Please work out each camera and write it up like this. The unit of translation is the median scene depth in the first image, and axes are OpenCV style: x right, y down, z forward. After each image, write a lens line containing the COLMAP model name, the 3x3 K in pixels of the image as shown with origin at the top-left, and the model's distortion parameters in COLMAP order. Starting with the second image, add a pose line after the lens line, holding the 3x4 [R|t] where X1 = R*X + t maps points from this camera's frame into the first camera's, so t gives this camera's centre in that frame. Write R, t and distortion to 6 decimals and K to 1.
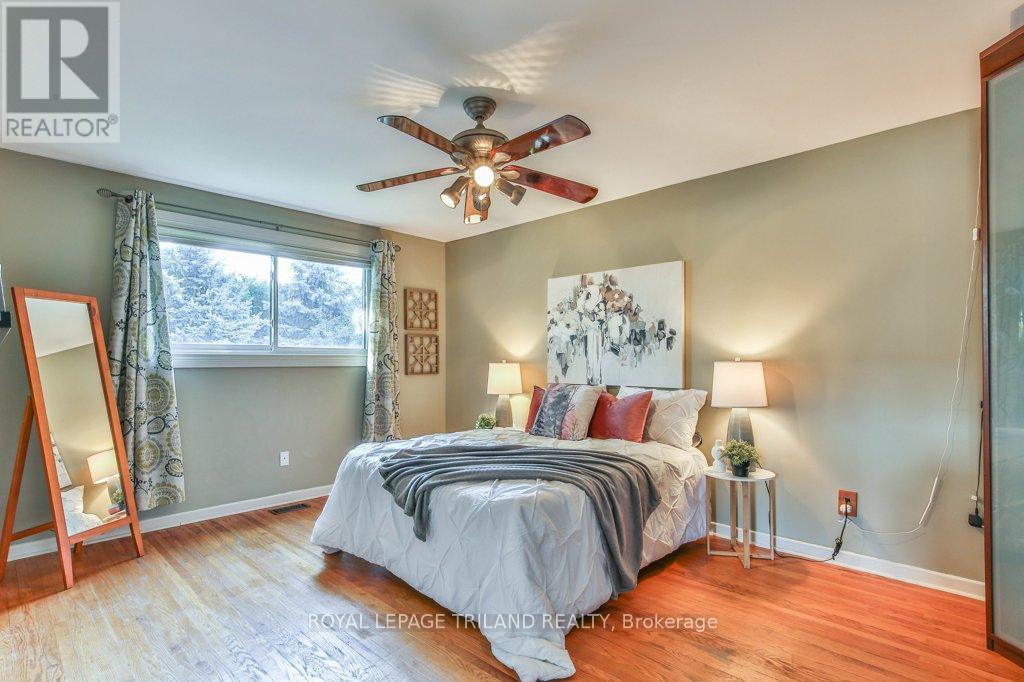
lens RADIAL K [[502.4, 0, 505.7], [0, 502.4, 352.0], [0, 0, 1]] dist [0.000228, 0.000645]
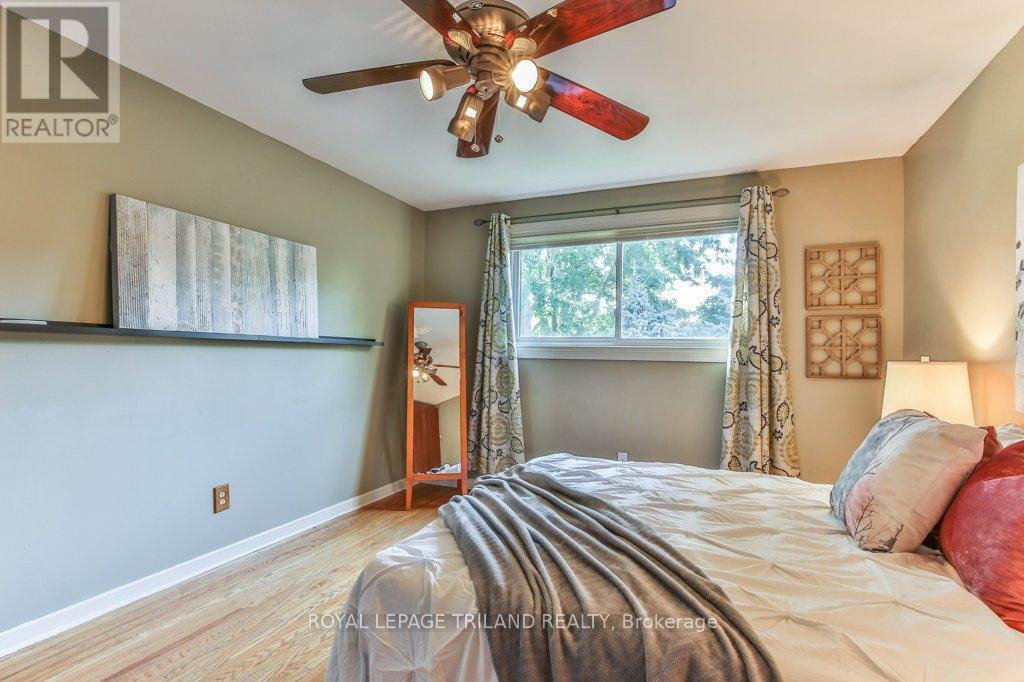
lens RADIAL K [[502.4, 0, 505.7], [0, 502.4, 352.0], [0, 0, 1]] dist [0.000228, 0.000645]
pose [[0.348441, 0.000398, -0.937331, 0.316555], [-0.001678, 0.999999, -0.000199, 0.013327], [0.937329, 0.001642, 0.348441, 0.436285]]
